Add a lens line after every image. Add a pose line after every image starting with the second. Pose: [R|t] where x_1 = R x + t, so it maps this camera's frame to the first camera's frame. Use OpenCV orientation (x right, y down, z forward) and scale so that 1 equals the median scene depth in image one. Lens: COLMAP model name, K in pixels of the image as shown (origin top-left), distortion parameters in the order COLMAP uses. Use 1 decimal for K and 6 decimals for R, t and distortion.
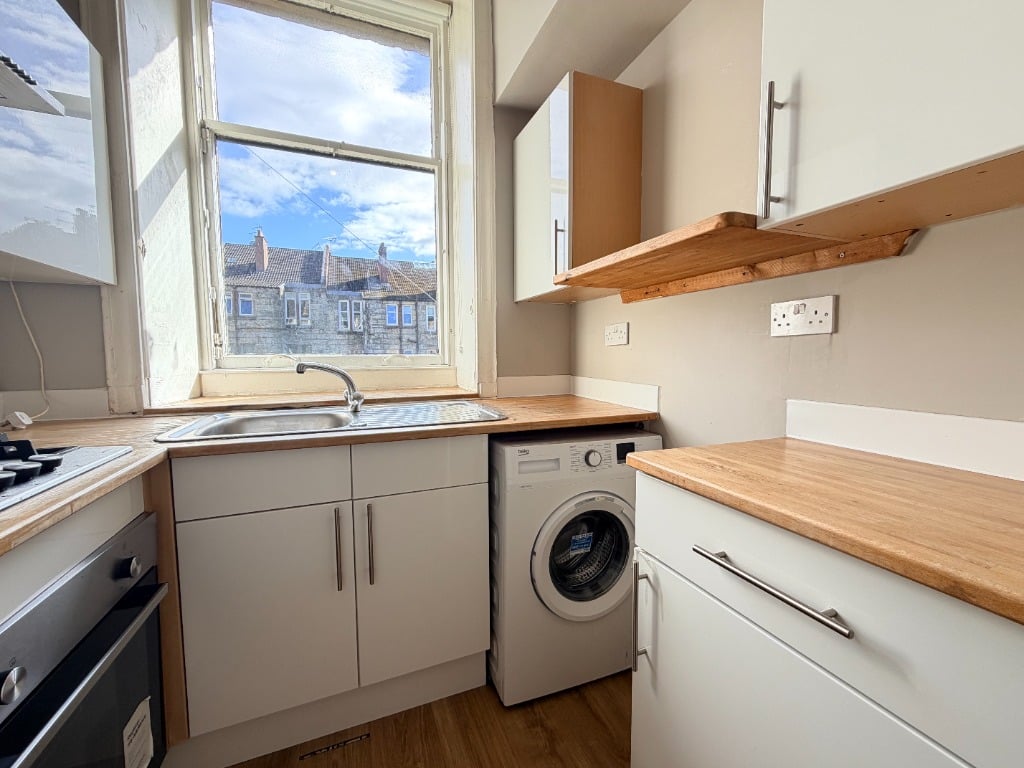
lens RADIAL K [[410.4, 0, 509.7], [0, 410.4, 383.2], [0, 0, 1]] dist [0.001809, 0.000175]
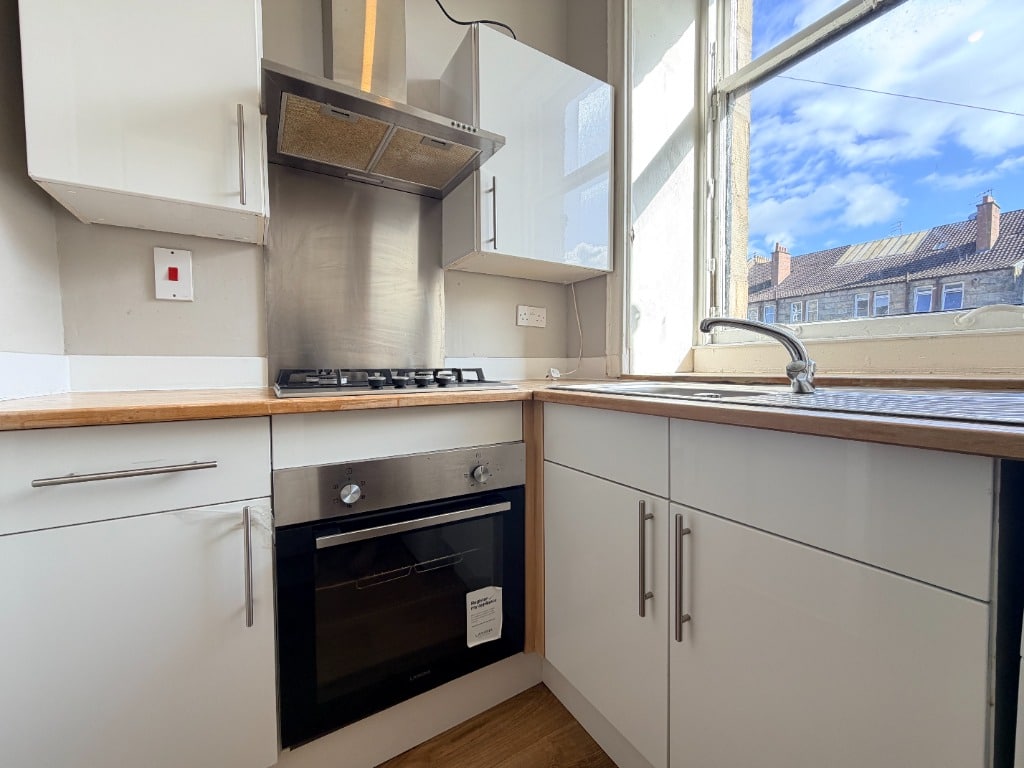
lens RADIAL K [[410.4, 0, 508.5], [0, 410.4, 381.7], [0, 0, 1]] dist [0.001809, 0.000175]
pose [[0.147038, 0.036774, -0.988447, 0.165393], [-0.068359, 0.997297, 0.026935, 0.059941], [0.986766, 0.063609, 0.149154, 0.422373]]
